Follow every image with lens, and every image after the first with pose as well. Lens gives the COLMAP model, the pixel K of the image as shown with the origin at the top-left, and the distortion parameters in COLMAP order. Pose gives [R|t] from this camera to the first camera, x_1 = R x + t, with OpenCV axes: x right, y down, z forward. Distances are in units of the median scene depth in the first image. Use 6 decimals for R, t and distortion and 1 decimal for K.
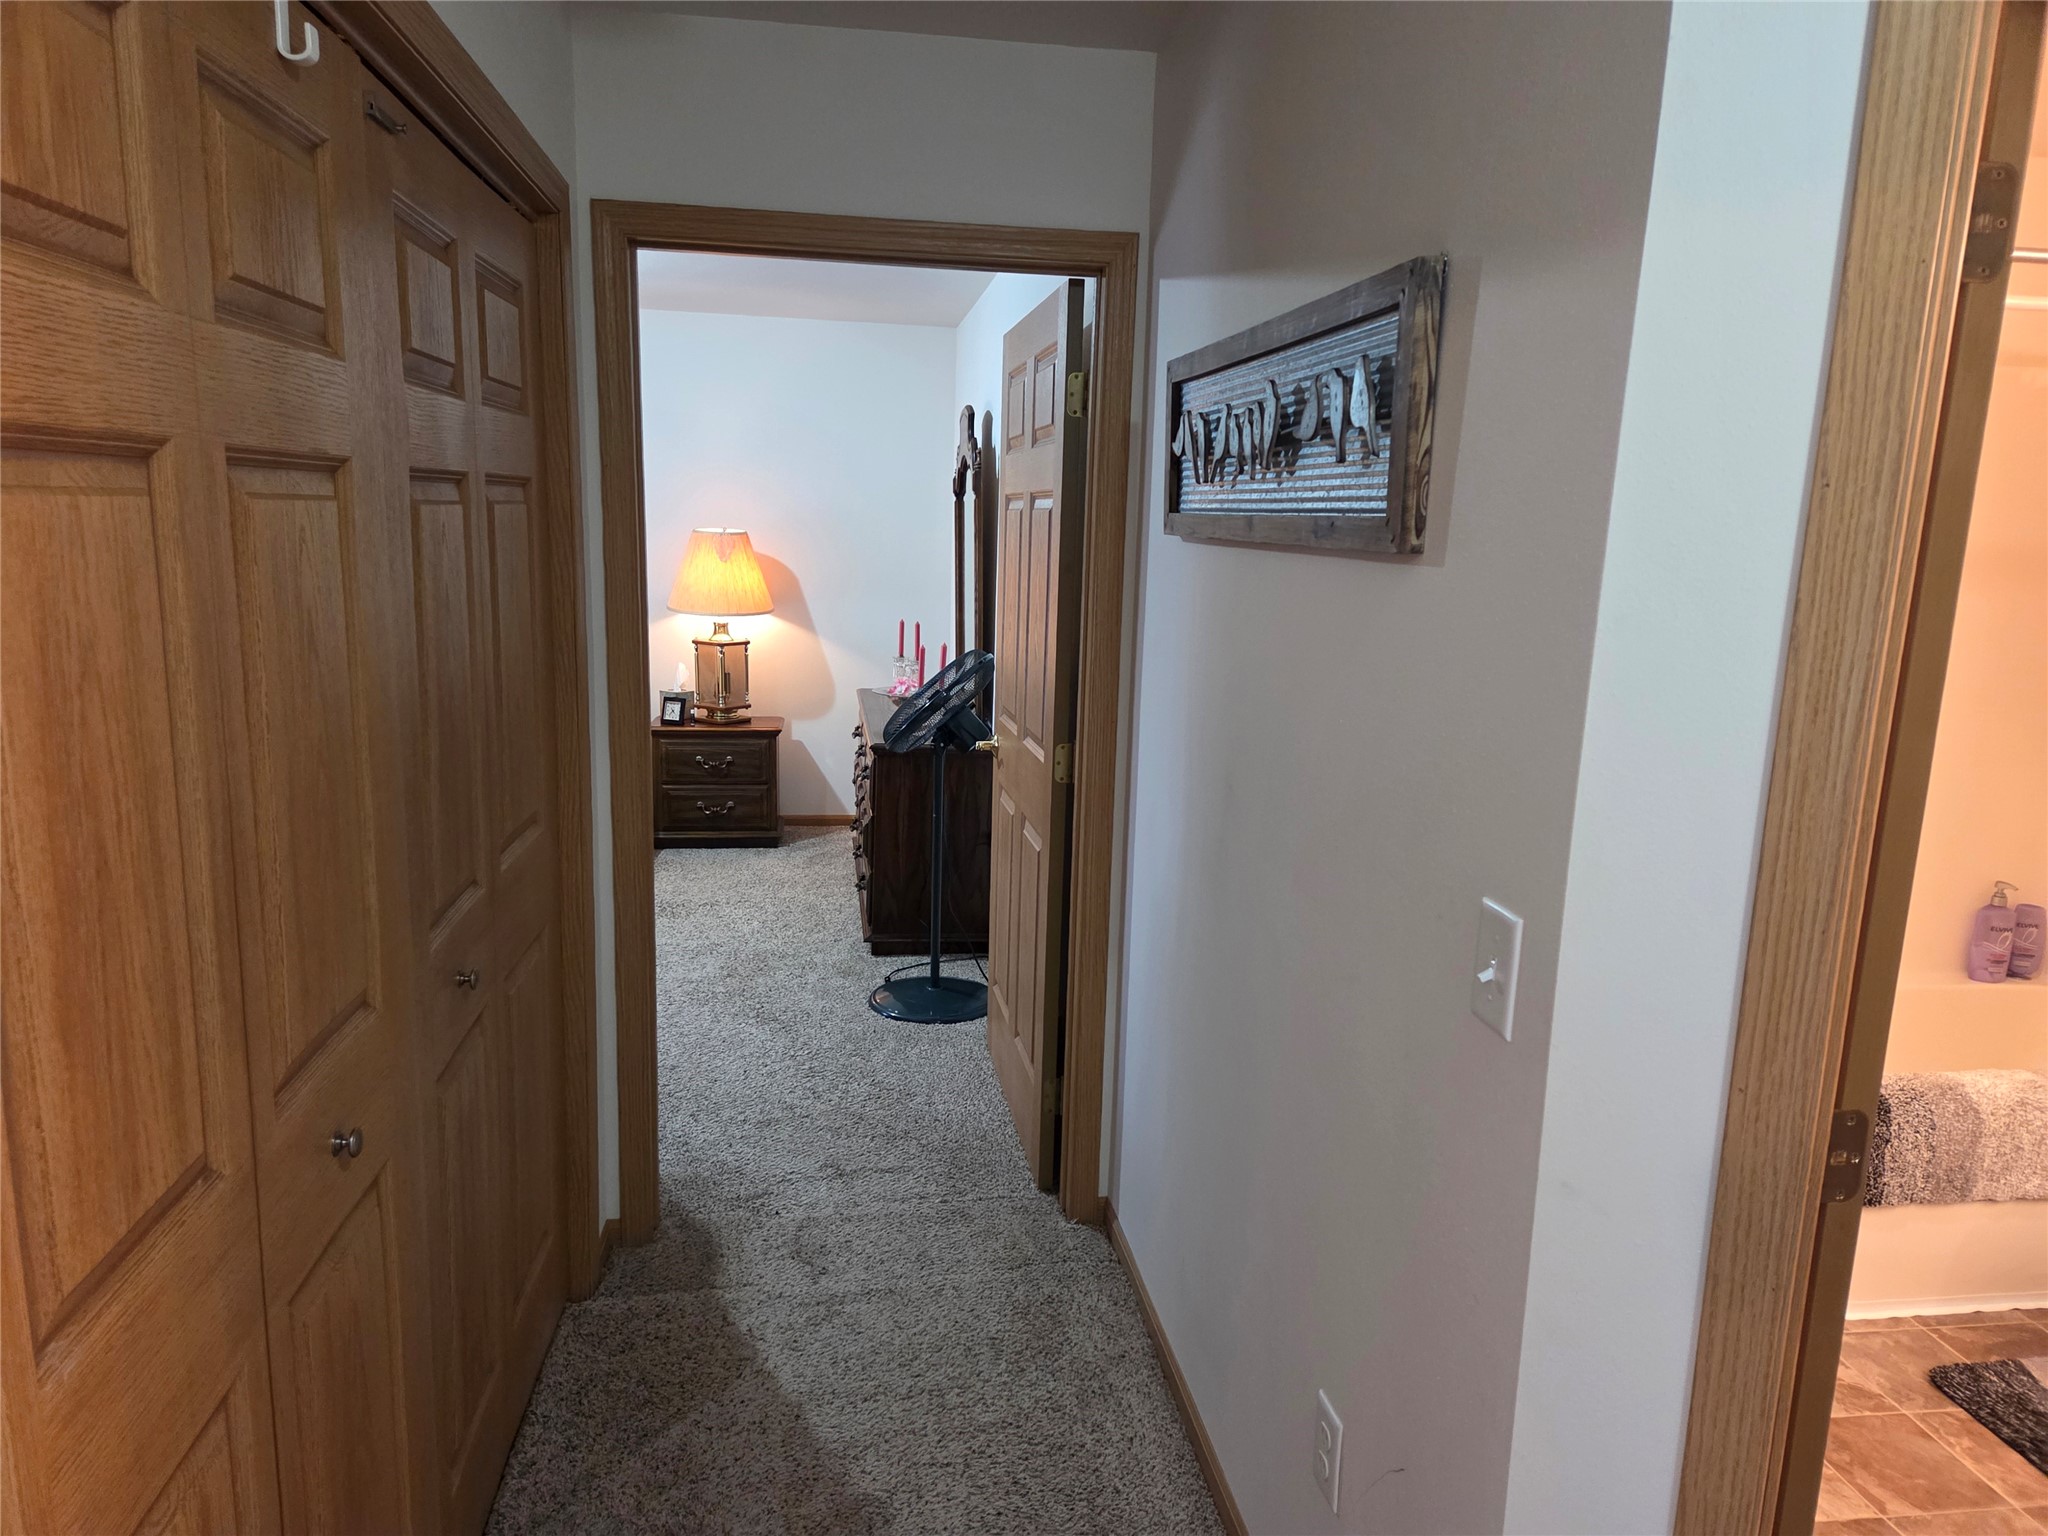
lens RADIAL K [[1364.1, 0, 1018.3], [0, 1364.1, 779.3], [0, 0, 1]] dist [0.090261, -0.076774]
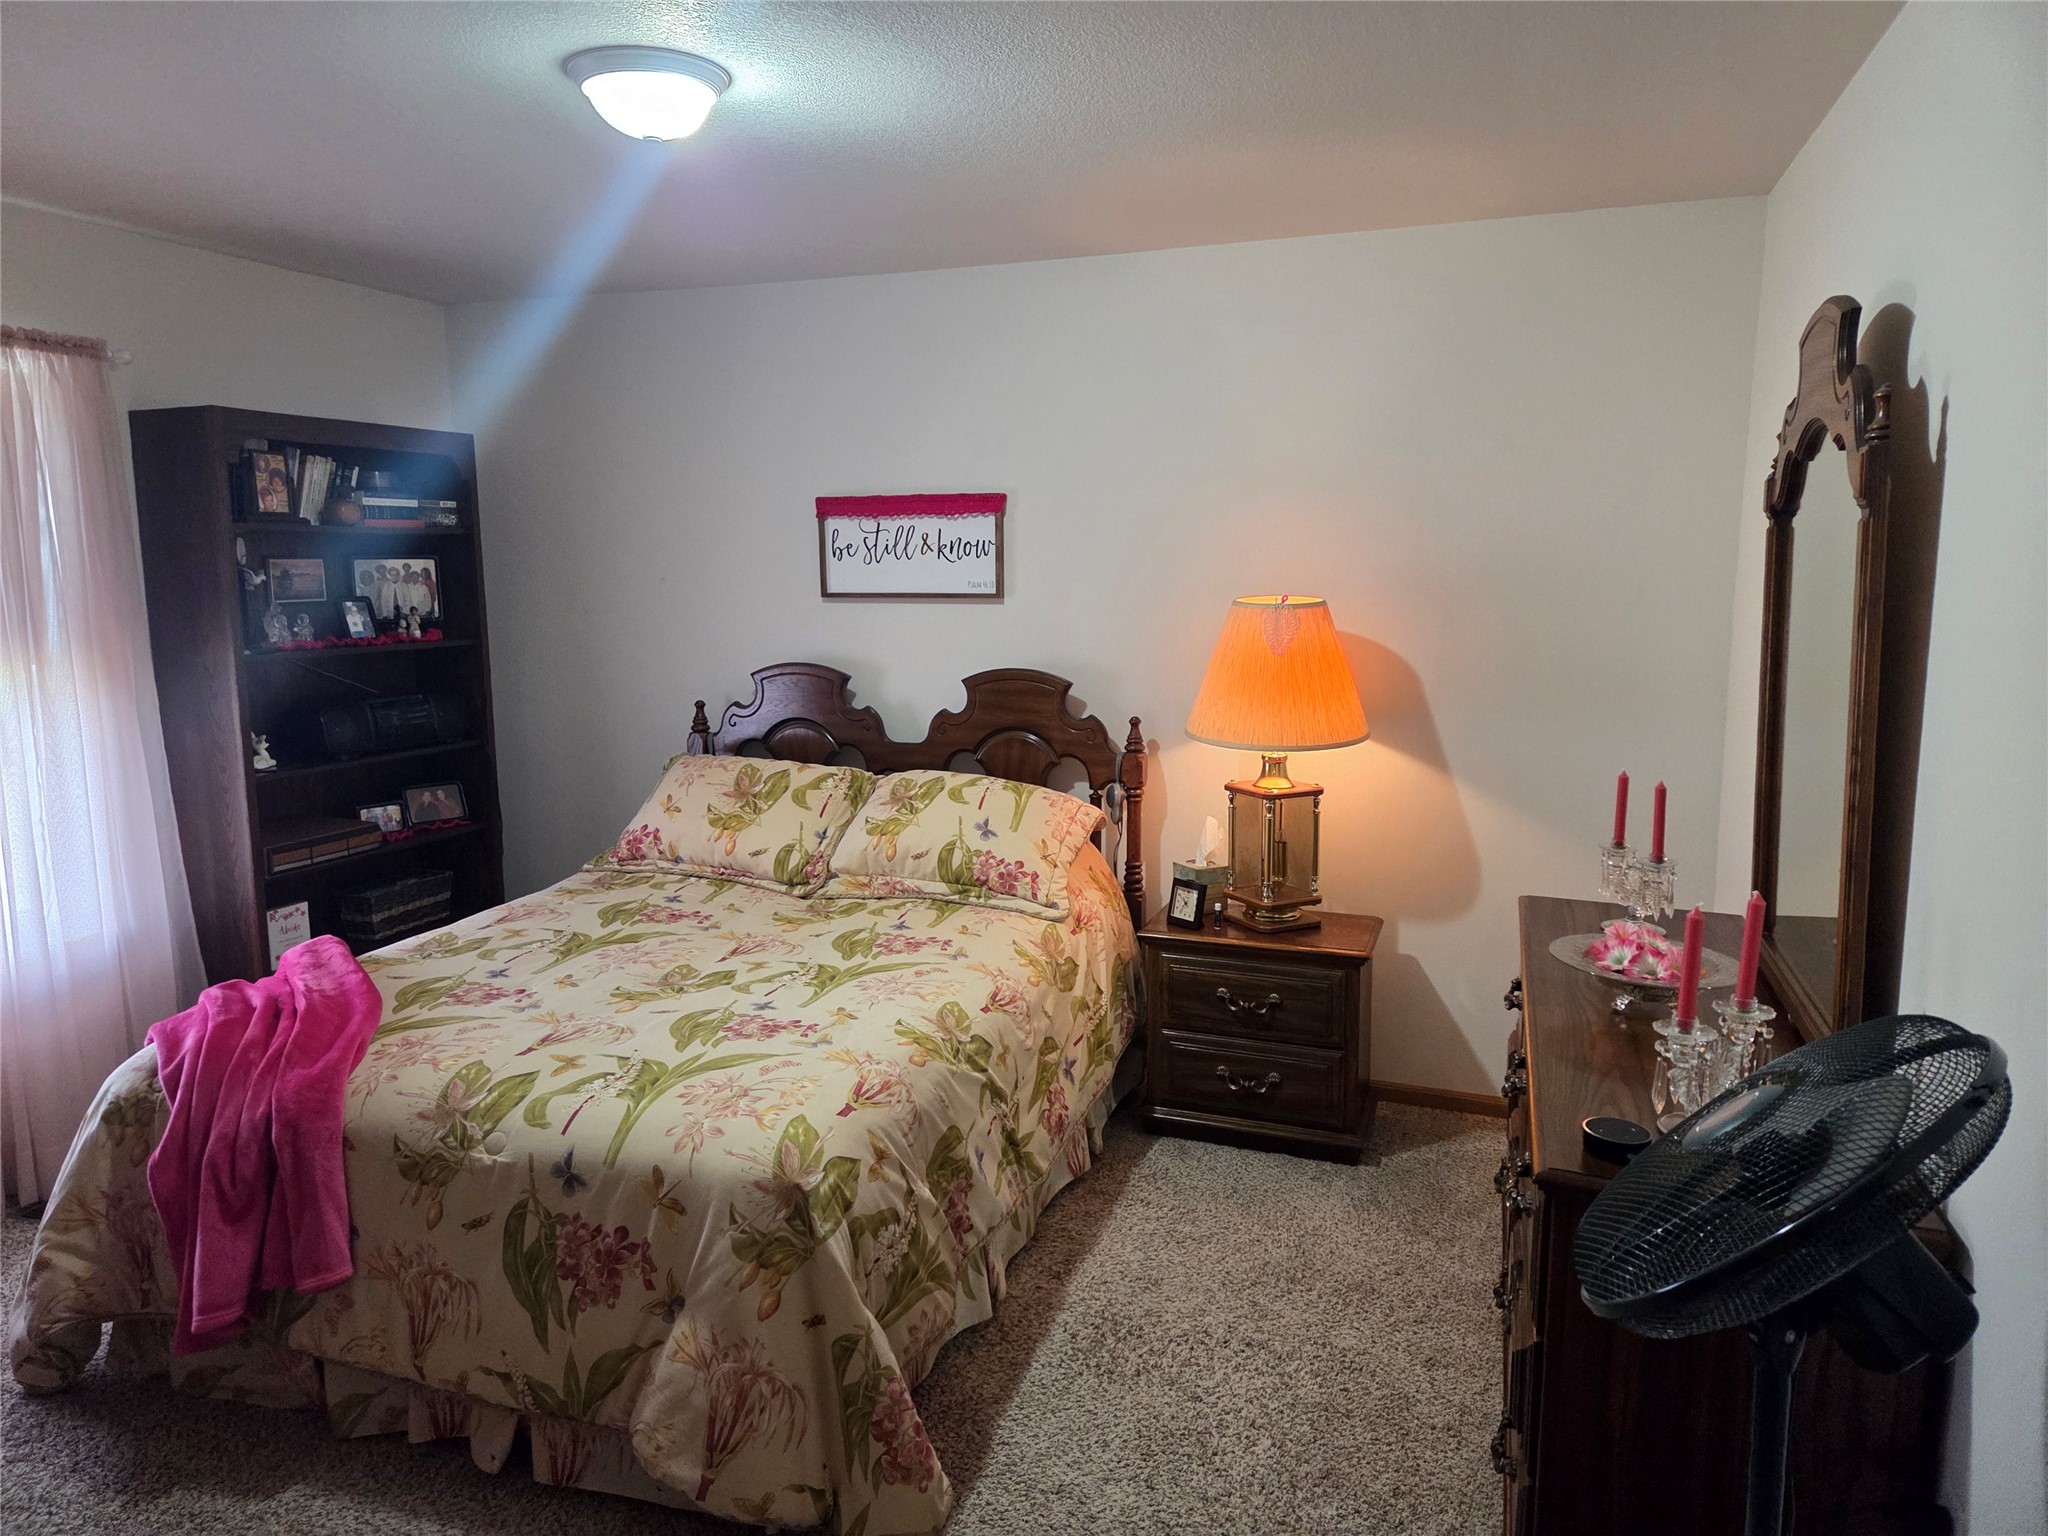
lens RADIAL K [[1364.1, 0, 988.3], [0, 1364.1, 734.6], [0, 0, 1]] dist [0.090261, -0.076774]
pose [[0.874345, 0.030970, -0.484316, -0.042464], [-0.060721, 0.997101, -0.045862, -0.090258], [0.481491, 0.069507, 0.873690, 0.437137]]
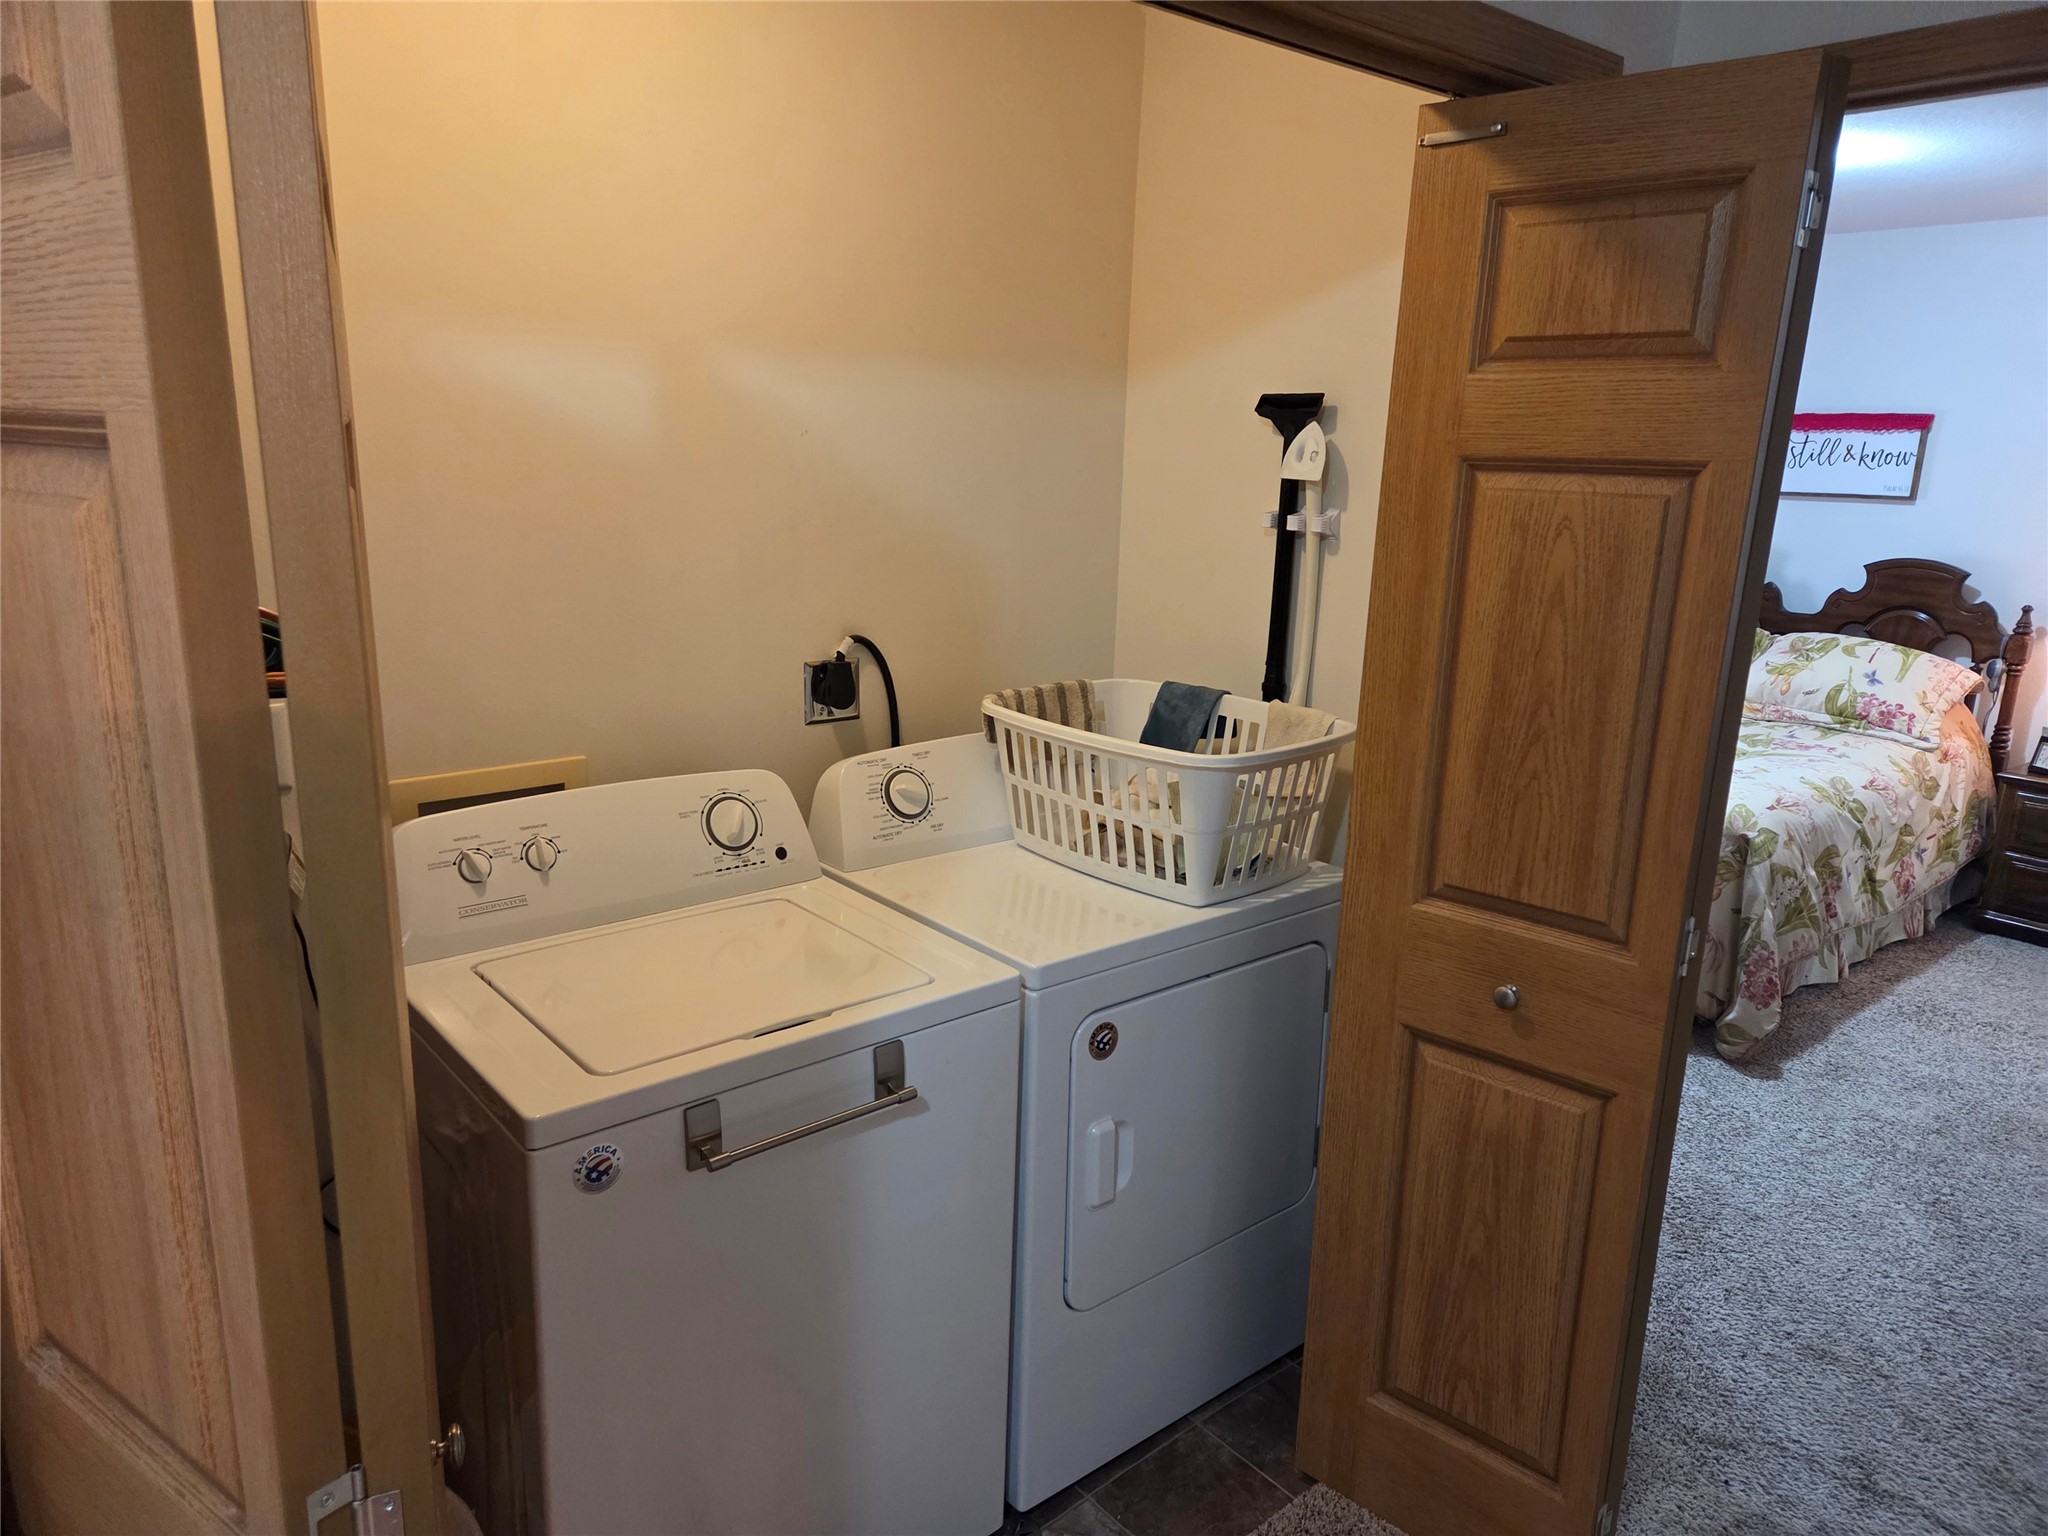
lens RADIAL K [[1364.1, 0, 1049.8], [0, 1364.1, 773.9], [0, 0, 1]] dist [0.090261, -0.076774]
pose [[0.534543, 0.192571, -0.822909, 0.081151], [-0.177053, 0.977604, 0.113762, -0.031422], [0.826387, 0.084887, 0.556667, 0.139636]]
